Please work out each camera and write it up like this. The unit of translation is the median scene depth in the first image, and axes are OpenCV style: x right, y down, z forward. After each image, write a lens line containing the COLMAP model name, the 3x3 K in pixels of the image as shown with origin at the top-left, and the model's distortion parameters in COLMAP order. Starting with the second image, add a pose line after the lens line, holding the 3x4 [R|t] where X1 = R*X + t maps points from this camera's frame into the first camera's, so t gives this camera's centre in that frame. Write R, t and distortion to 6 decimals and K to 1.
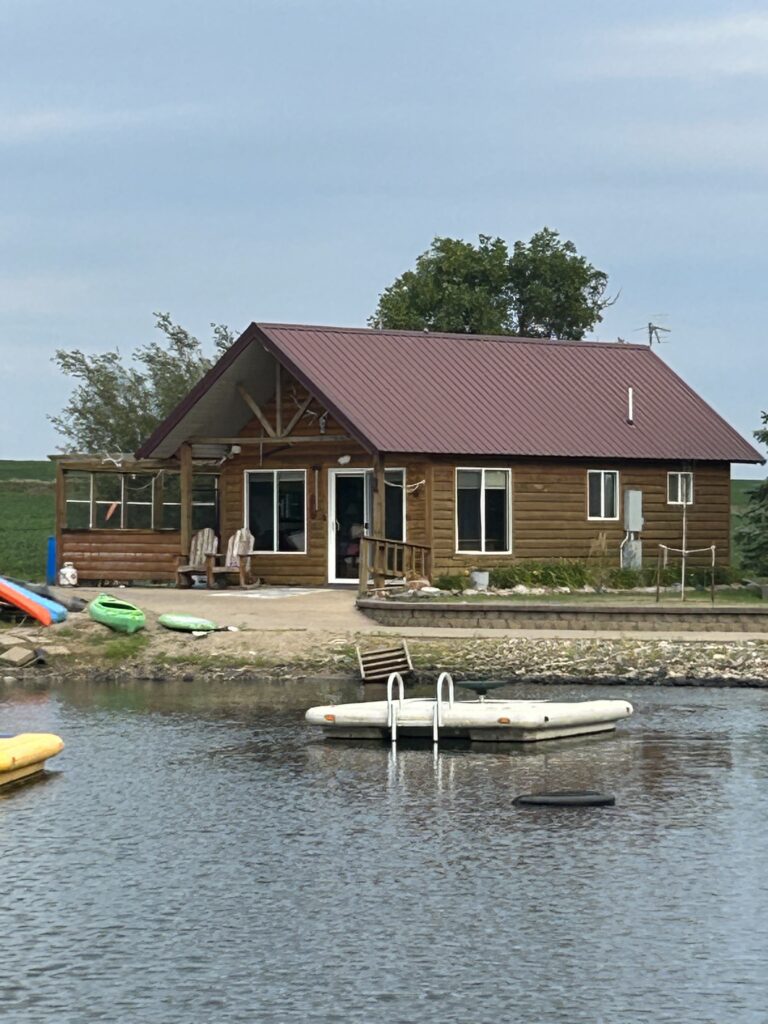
lens RADIAL K [[3970.5, 0, 384.0], [0, 3970.5, 512.0], [0, 0, 1]] dist [0.040004, 1.857700]
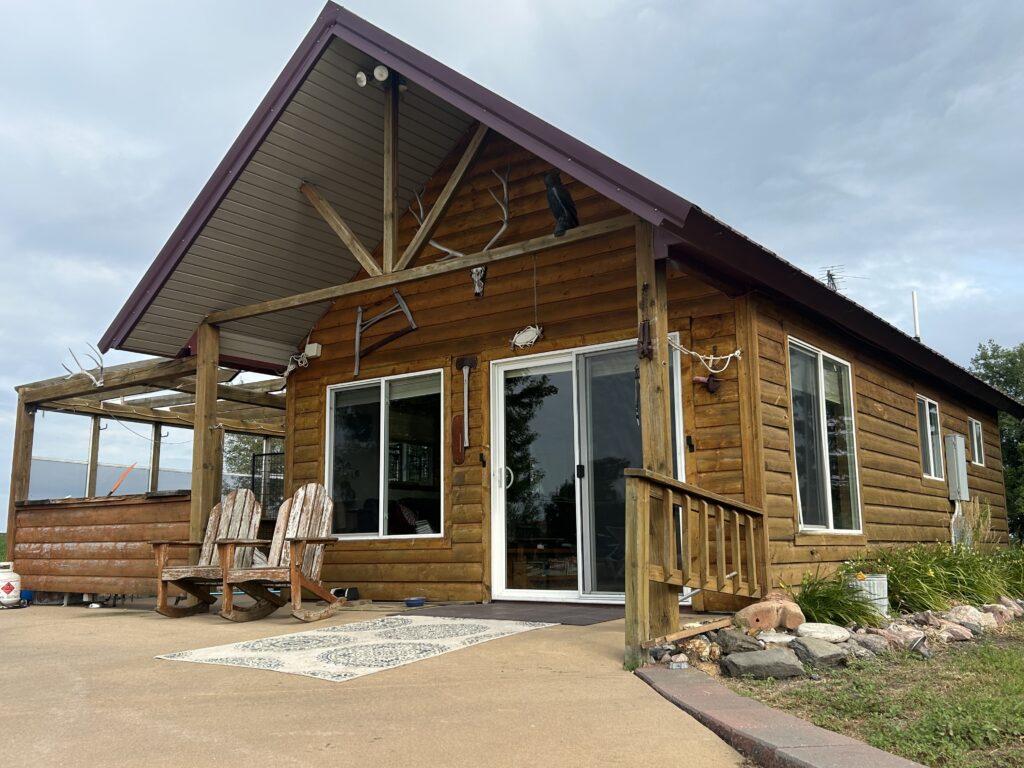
lens RADIAL K [[970.6, 0, 512.0], [0, 970.6, 384.0], [0, 0, 1]] dist [0.053888, -0.007131]
pose [[0.996115, 0.004935, 0.087925, -0.021801], [0.009448, 0.986676, -0.162421, 0.011455], [-0.087555, 0.162621, 0.982796, 0.877682]]
